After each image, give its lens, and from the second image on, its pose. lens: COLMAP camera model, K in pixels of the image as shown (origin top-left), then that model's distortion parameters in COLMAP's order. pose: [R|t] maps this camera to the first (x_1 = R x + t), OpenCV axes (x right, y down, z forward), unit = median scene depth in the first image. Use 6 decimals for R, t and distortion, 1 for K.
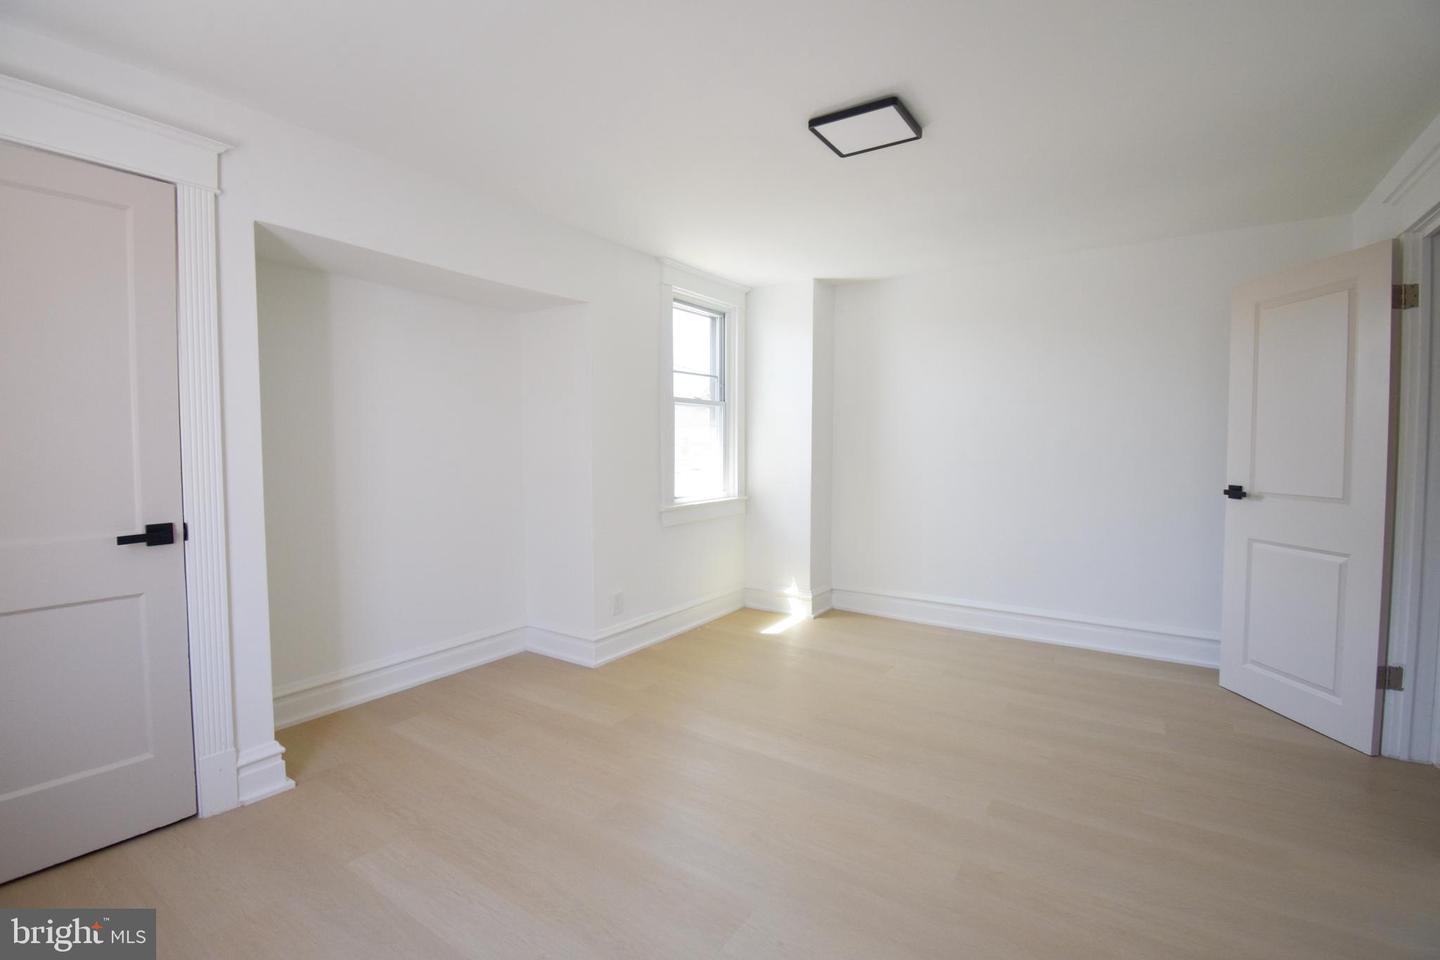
lens RADIAL K [[648.2, 0, 720.0], [0, 648.2, 480.0], [0, 0, 1]] dist [-0.000090, -0.000004]
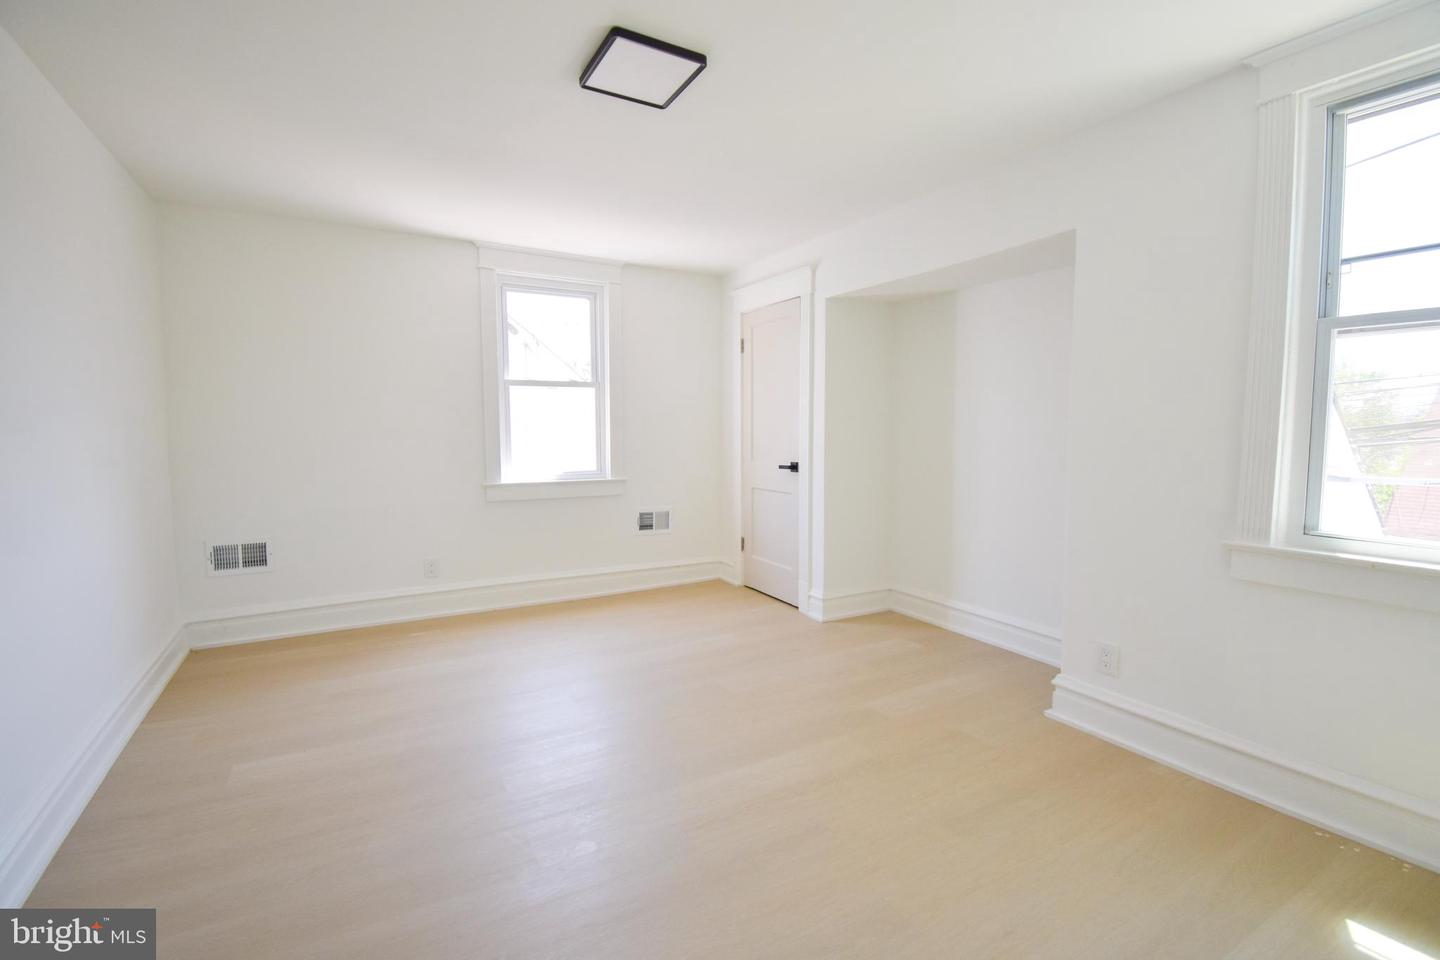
lens RADIAL K [[648.2, 0, 720.0], [0, 648.2, 480.0], [0, 0, 1]] dist [-0.000090, -0.000004]
pose [[-0.443458, 0.074960, -0.893155, 1.010037], [-0.047573, 0.993123, 0.106971, -0.078772], [0.895032, 0.089927, -0.436842, 1.523424]]
